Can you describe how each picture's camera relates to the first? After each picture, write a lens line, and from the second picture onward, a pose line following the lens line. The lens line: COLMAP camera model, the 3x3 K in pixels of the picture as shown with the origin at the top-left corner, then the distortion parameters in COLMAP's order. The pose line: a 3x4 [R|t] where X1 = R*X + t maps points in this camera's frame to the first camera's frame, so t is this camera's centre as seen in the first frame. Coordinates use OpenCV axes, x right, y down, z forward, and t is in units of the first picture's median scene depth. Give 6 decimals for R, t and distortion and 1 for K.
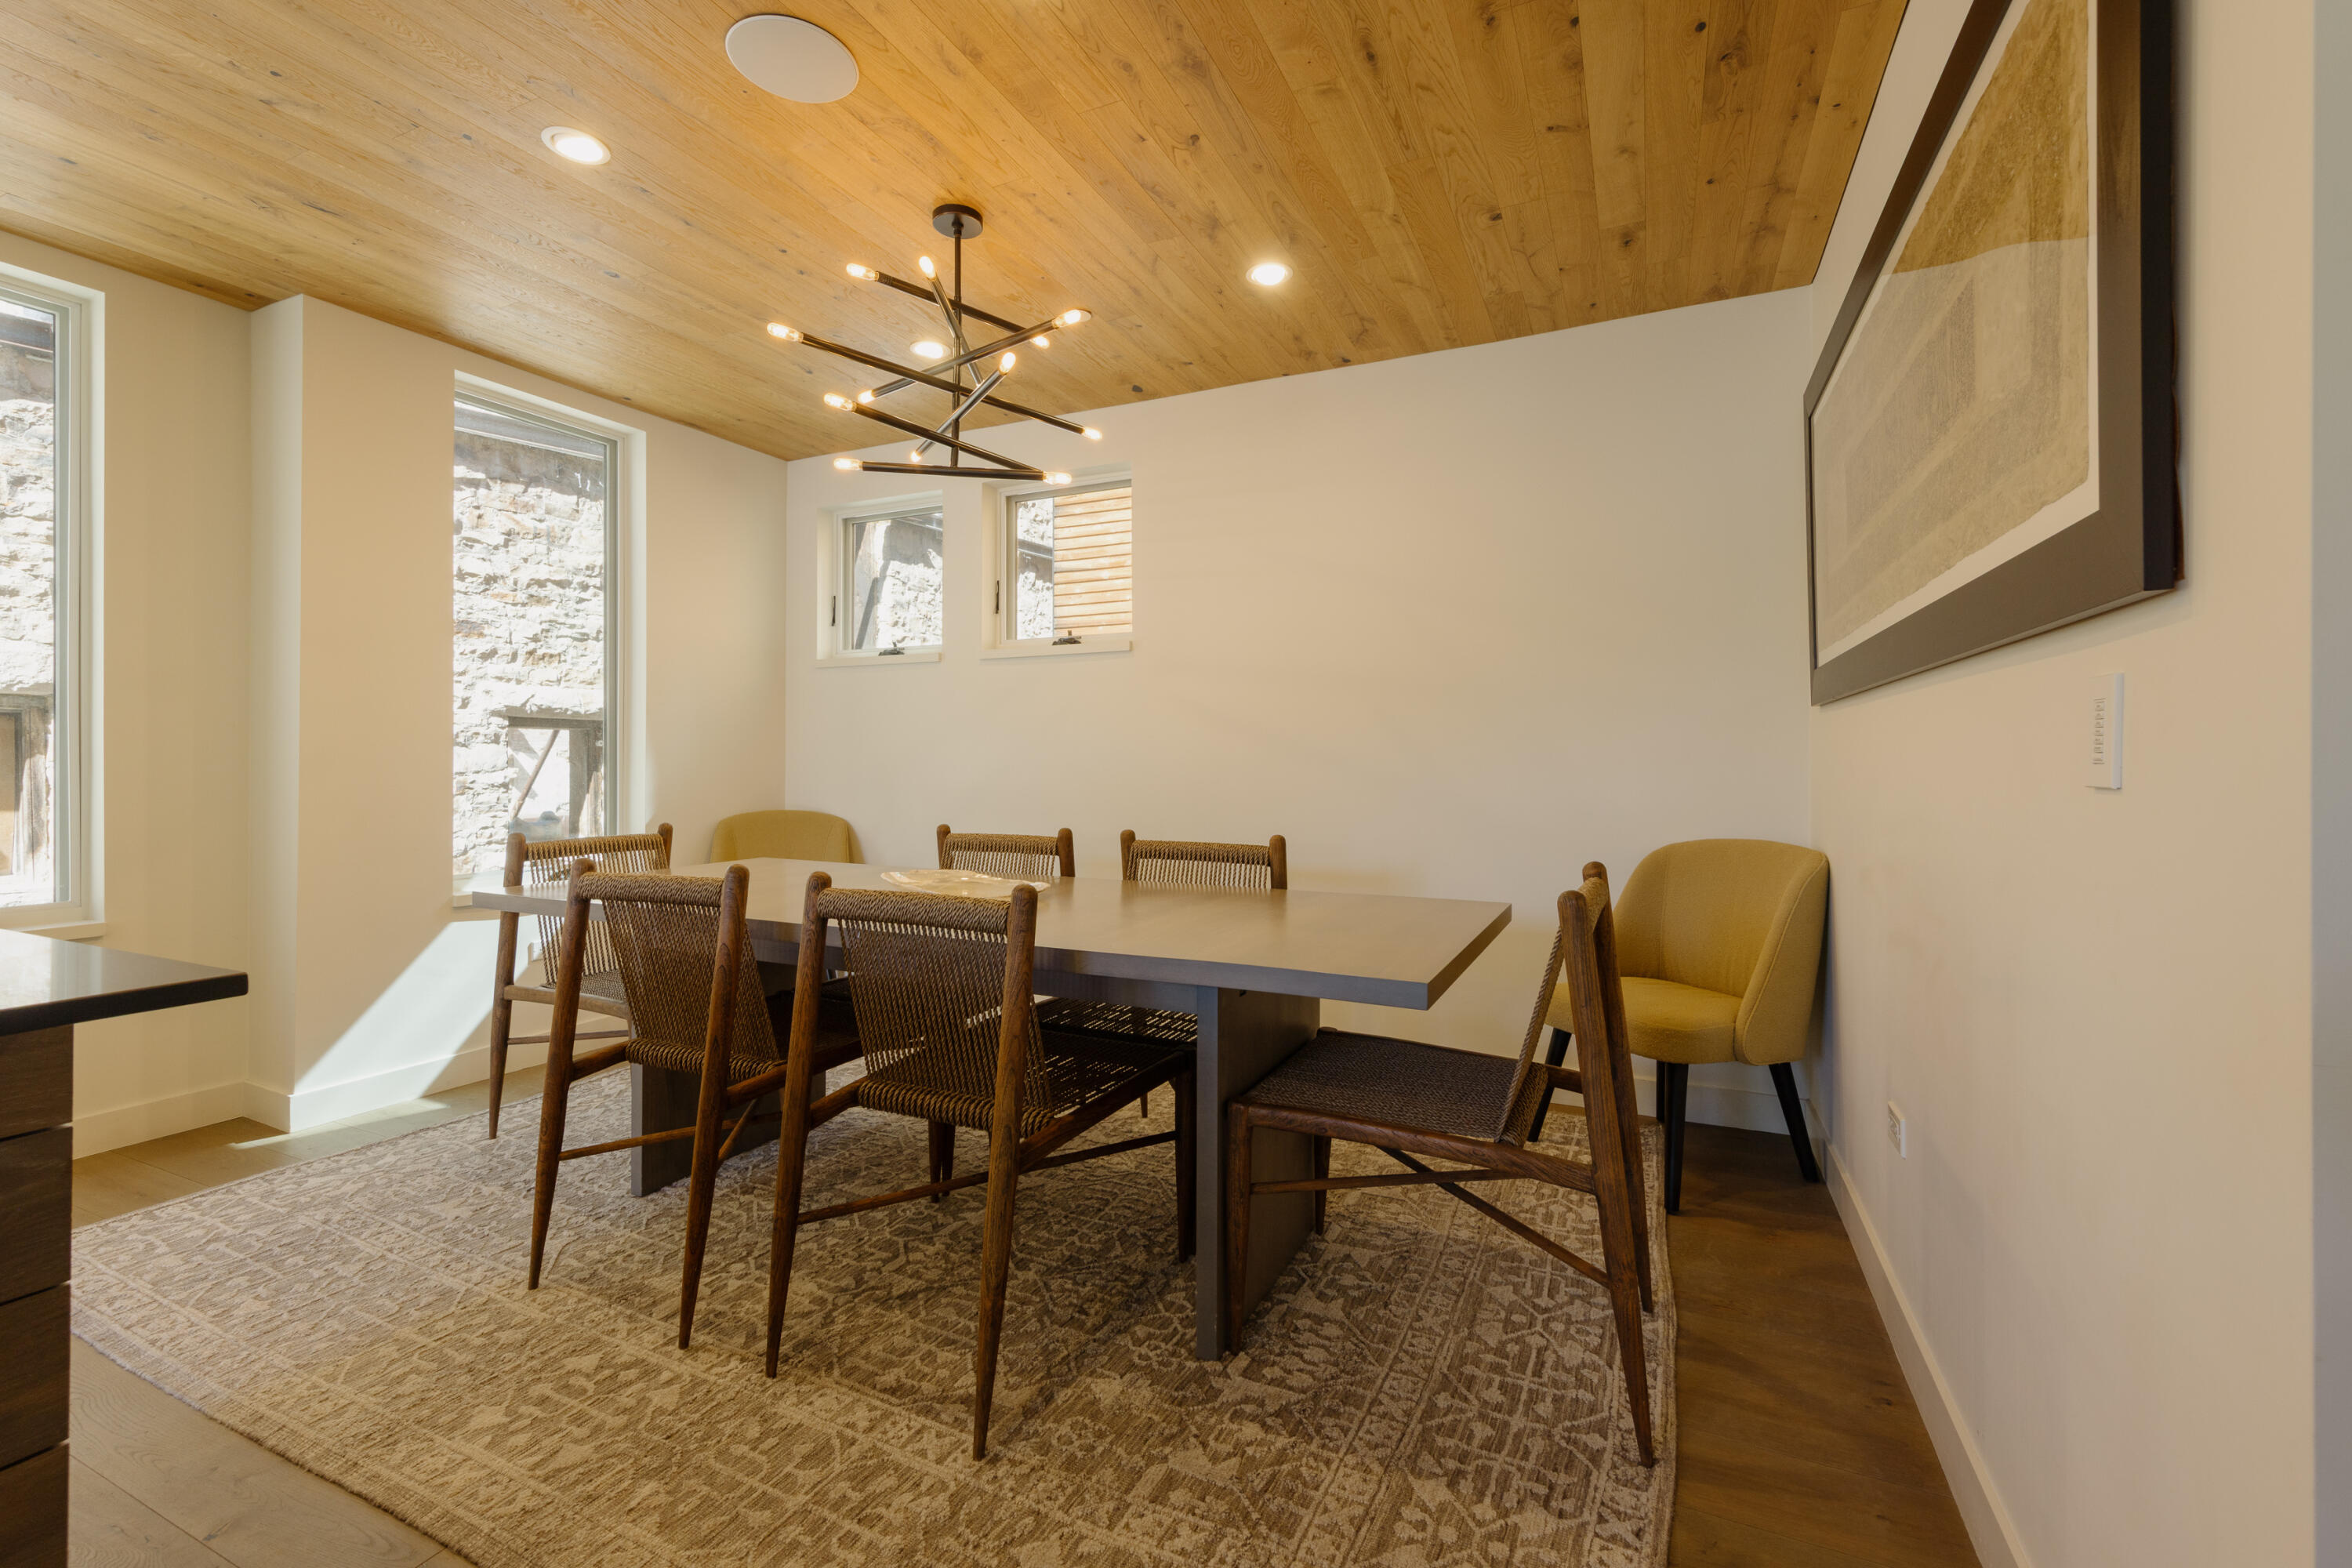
lens RADIAL K [[989.1, 0, 1176.8], [0, 989.1, 753.9], [0, 0, 1]] dist [0.025013, 0.000038]
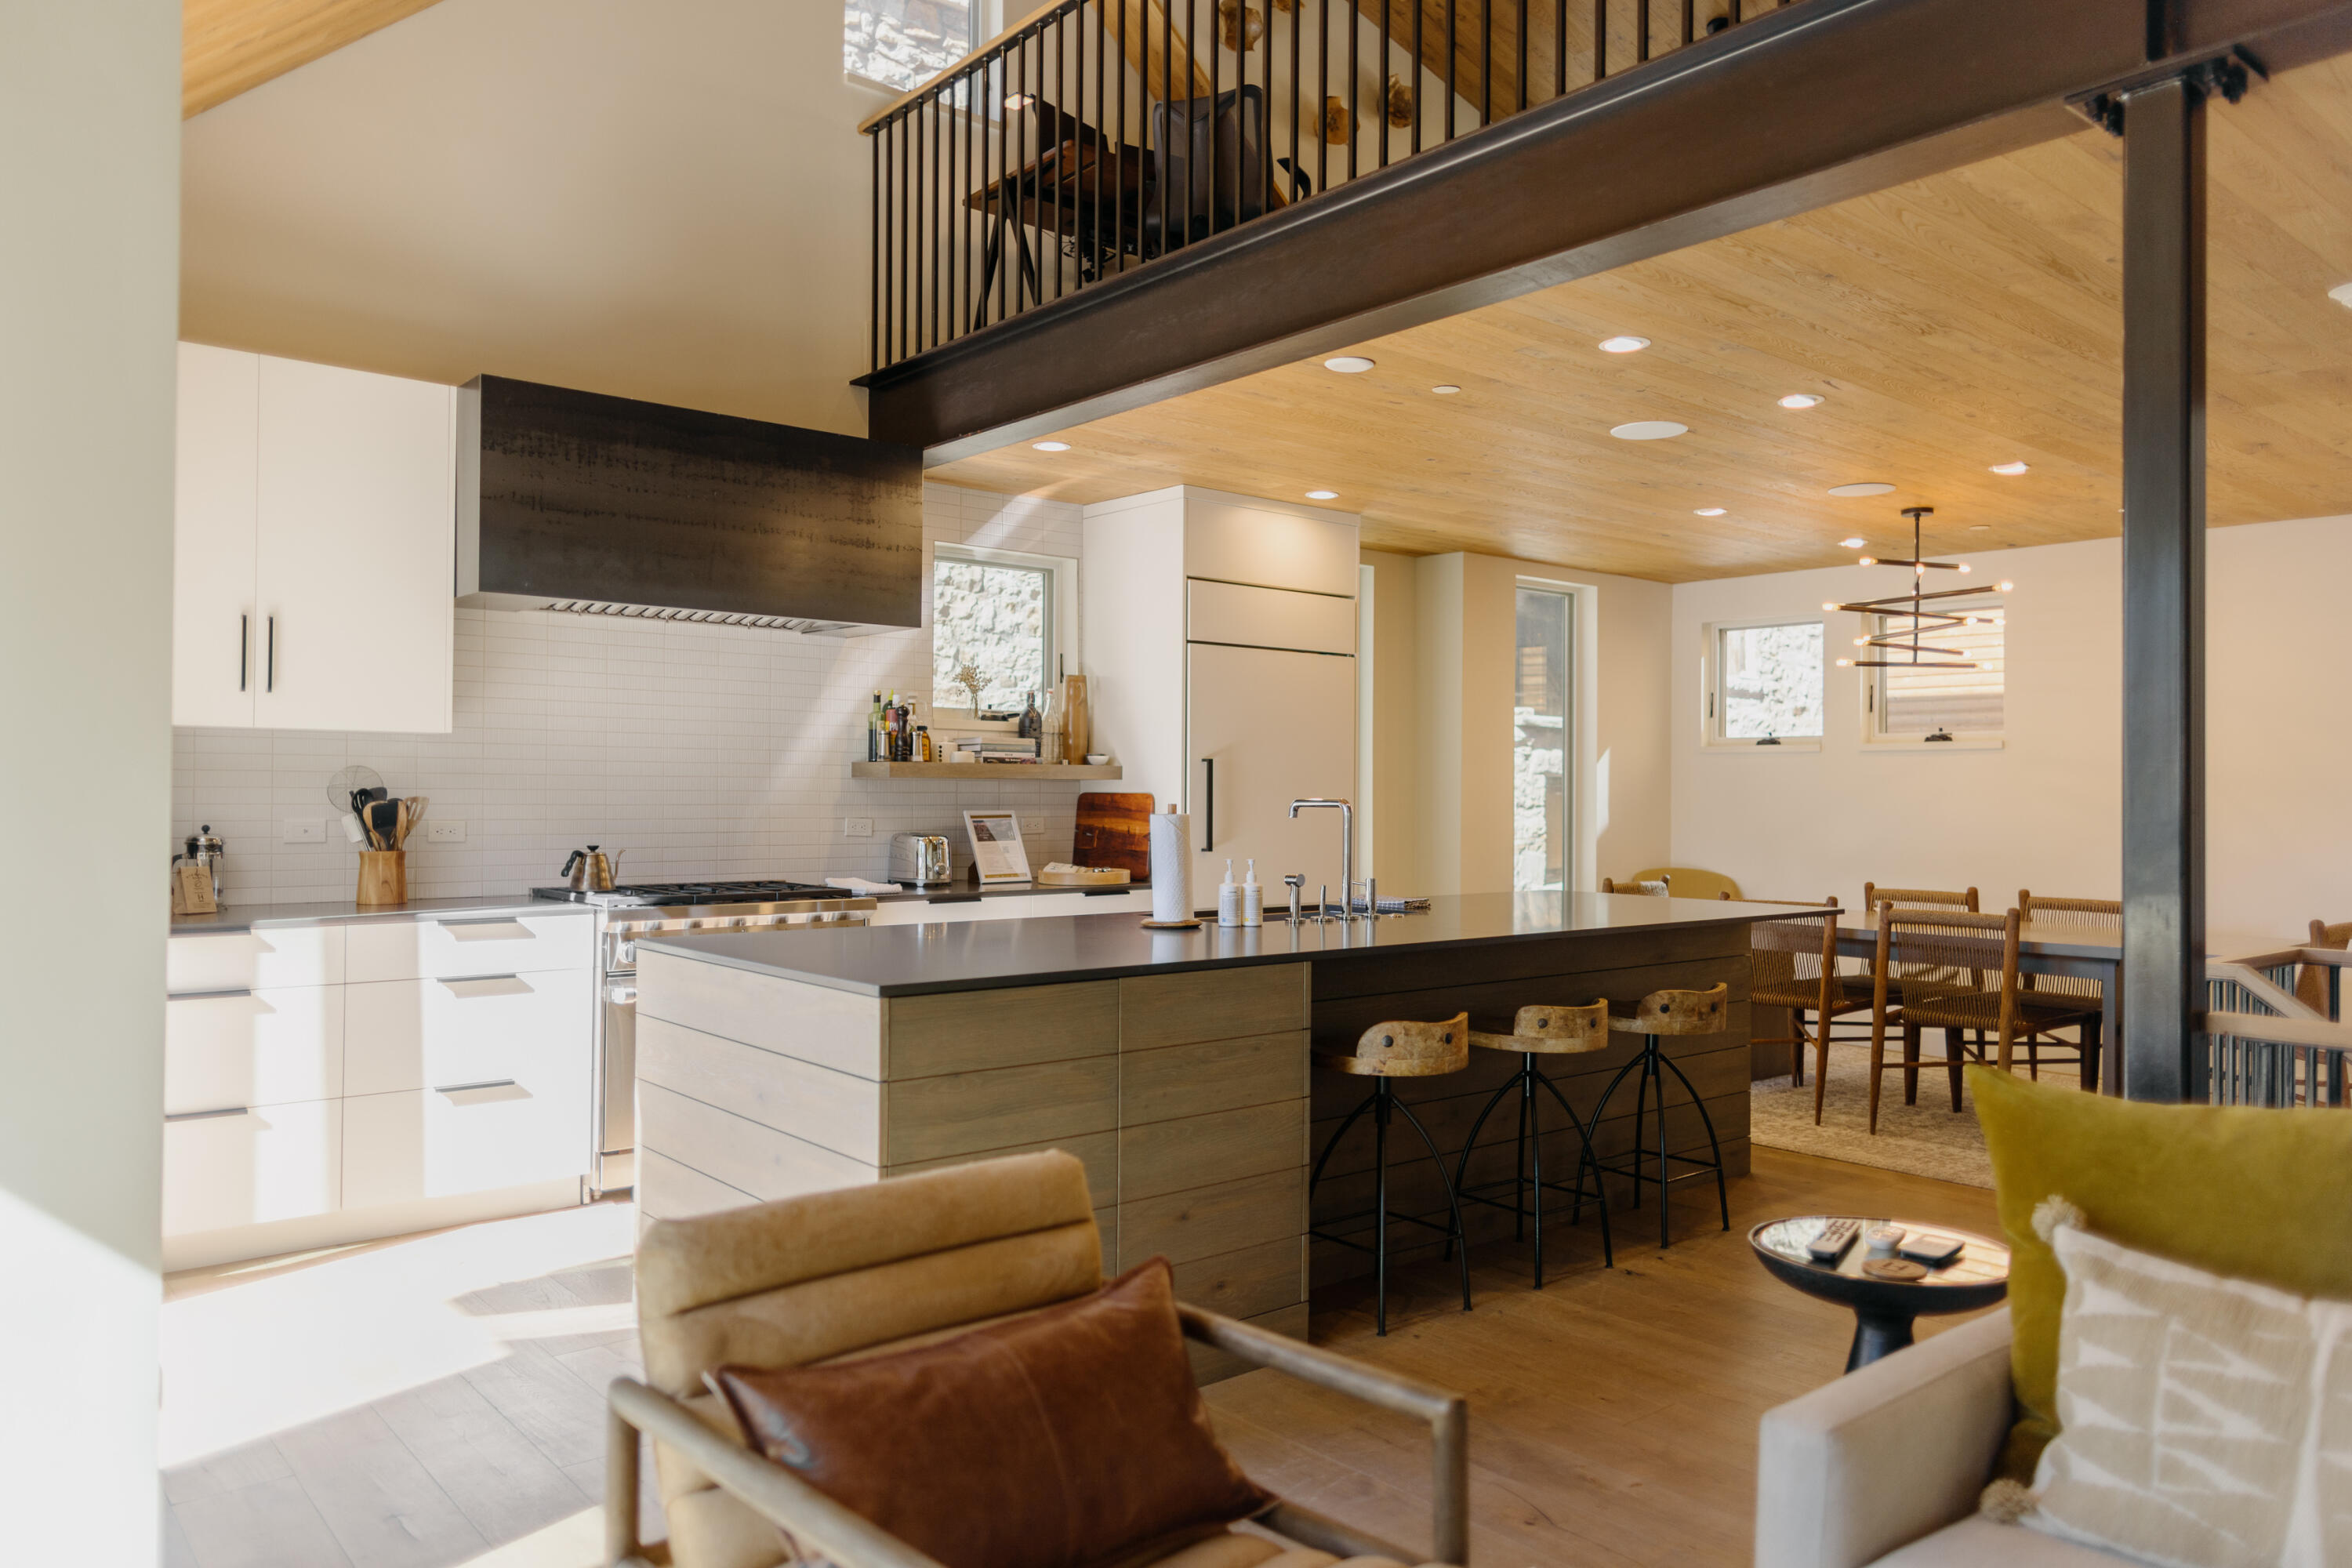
lens RADIAL K [[1576.0, 0, 1171.6], [0, 1576.0, 763.8], [0, 0, 1]] dist [0.006074, -0.000739]
pose [[0.910373, -0.000171, -0.413788, -0.226365], [-0.004373, 0.999940, -0.010036, -0.077540], [0.413765, 0.010946, 0.910318, -1.598746]]
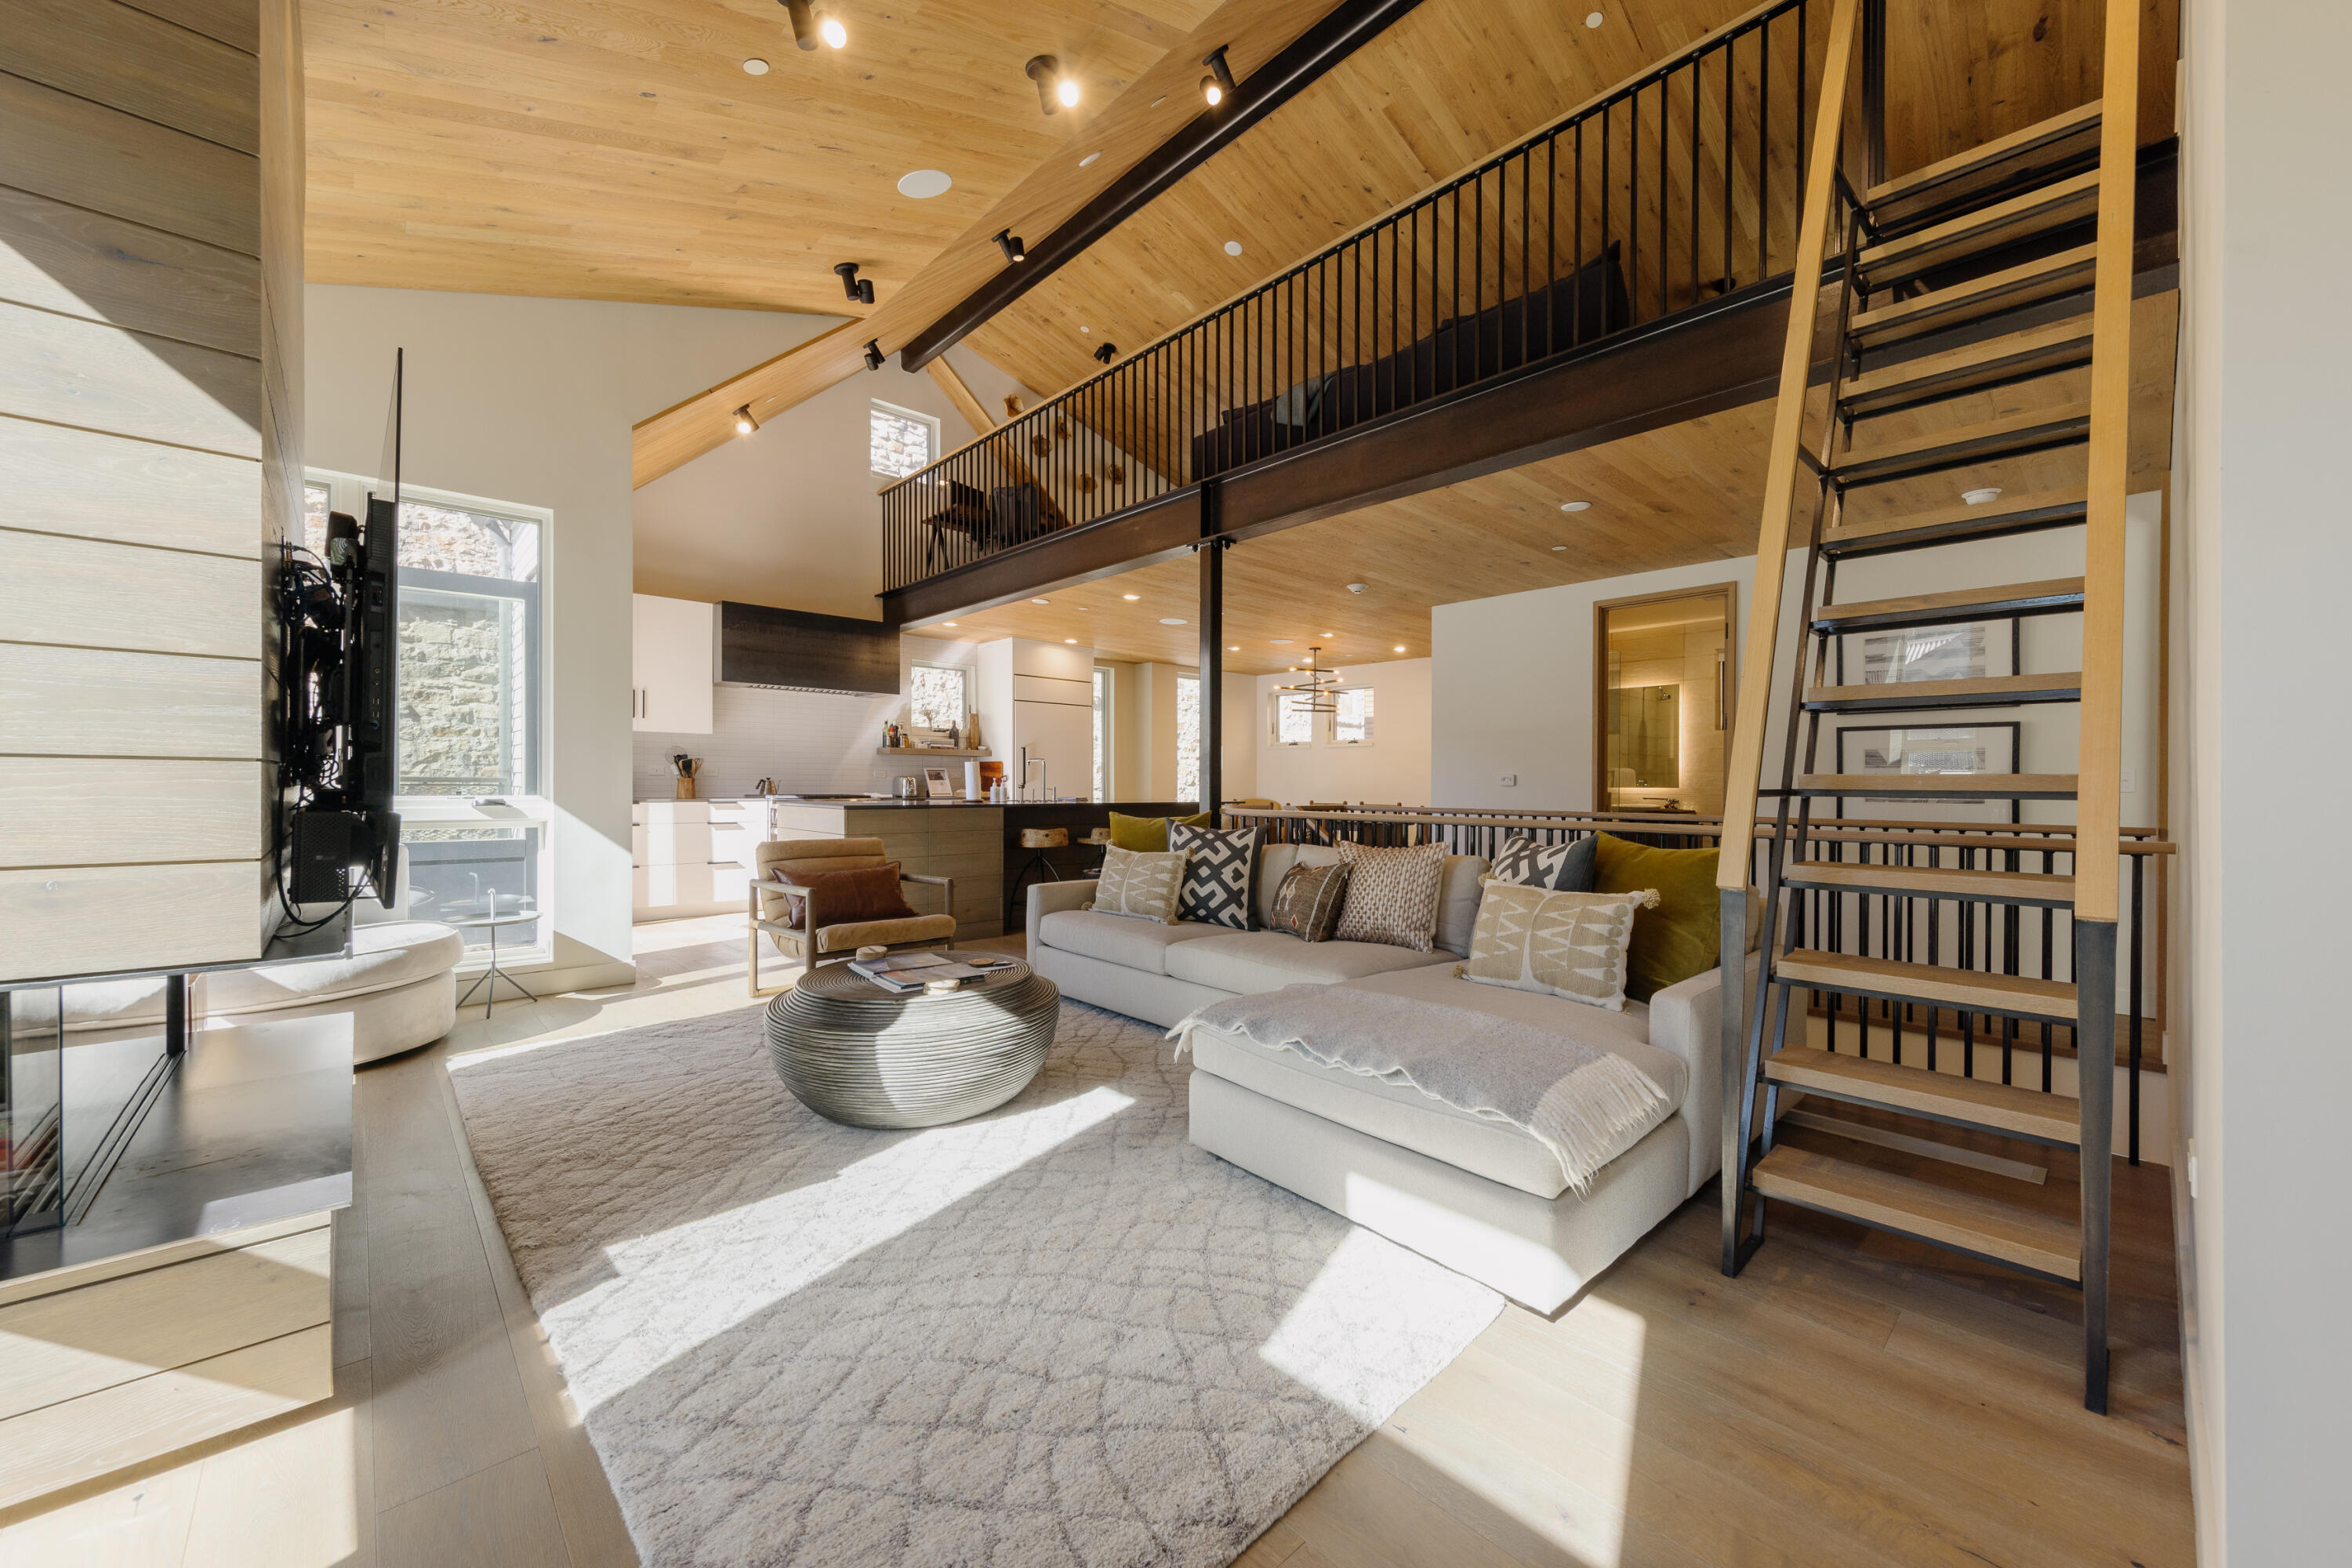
lens RADIAL K [[885.9, 0, 1176.0], [0, 885.9, 784.0], [0, 0, 1]] dist [0.000362, -0.000003]
pose [[0.929652, 0.006633, -0.368379, 0.502735], [-0.003931, 0.999960, 0.008085, -0.009992], [0.368417, -0.006069, 0.929641, -2.216223]]
